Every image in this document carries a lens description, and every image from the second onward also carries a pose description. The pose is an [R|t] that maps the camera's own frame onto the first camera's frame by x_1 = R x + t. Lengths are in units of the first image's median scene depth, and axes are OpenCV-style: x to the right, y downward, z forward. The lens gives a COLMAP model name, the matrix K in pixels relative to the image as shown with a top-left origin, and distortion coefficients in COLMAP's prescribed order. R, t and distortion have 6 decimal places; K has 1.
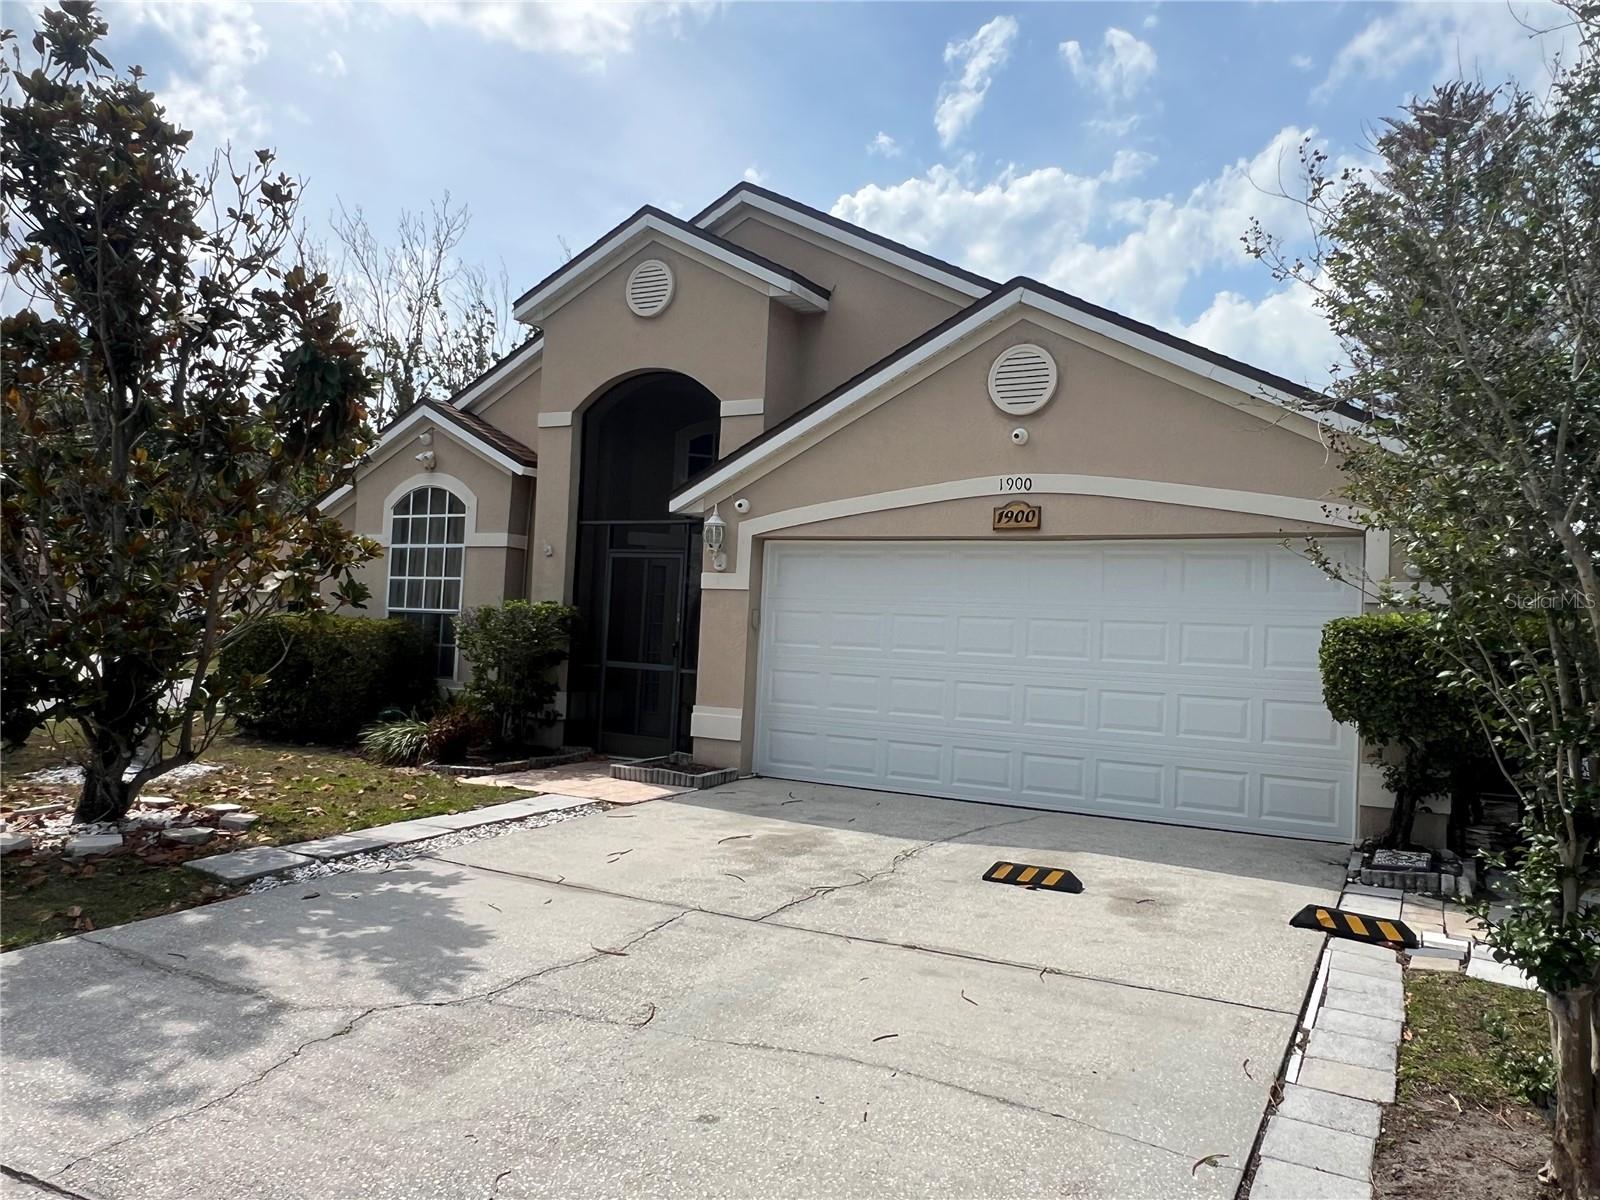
lens RADIAL K [[1116.0, 0, 800.2], [0, 1116.0, 597.1], [0, 0, 1]] dist [0.005630, 0.000297]
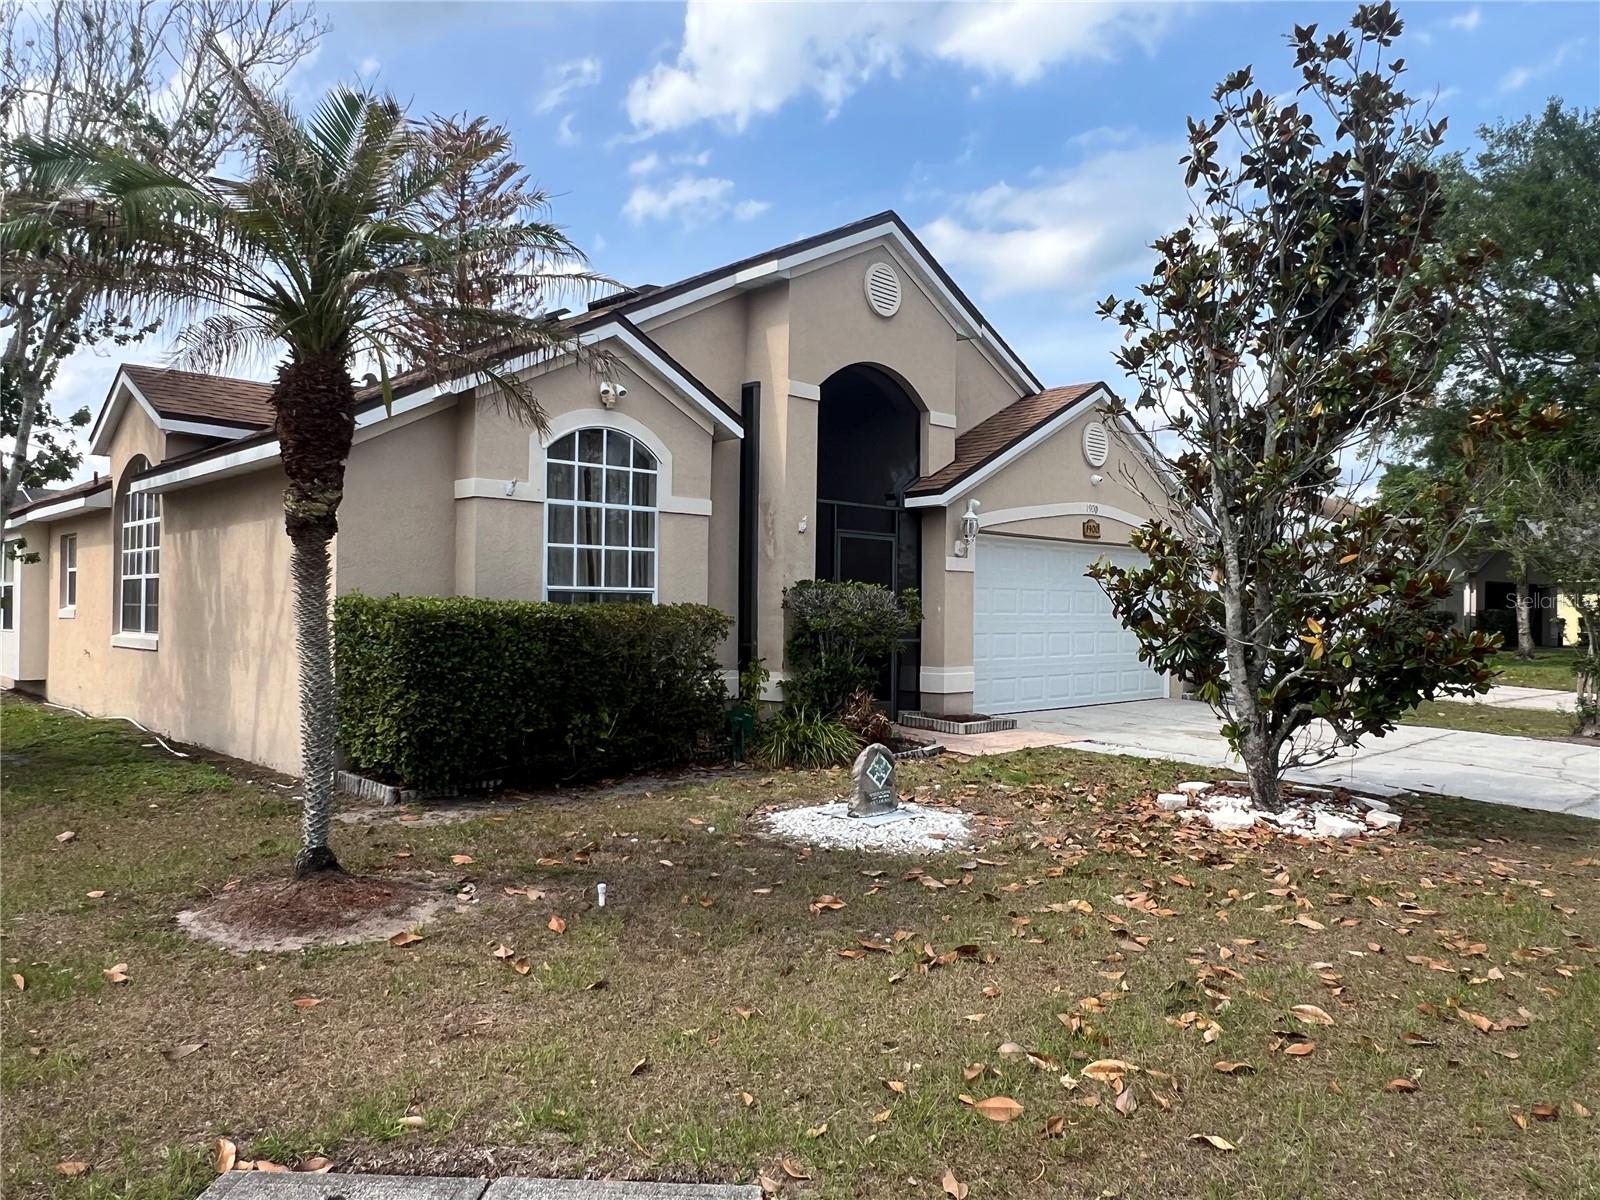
lens RADIAL K [[1116.5, 0, 800.3], [0, 1116.5, 604.2], [0, 0, 1]] dist [-0.006117, -0.000140]
pose [[0.282072, -0.044785, 0.958347, -1.051512], [-0.037972, 0.997606, 0.057796, -0.028134], [-0.958642, -0.052693, 0.279696, 0.661973]]
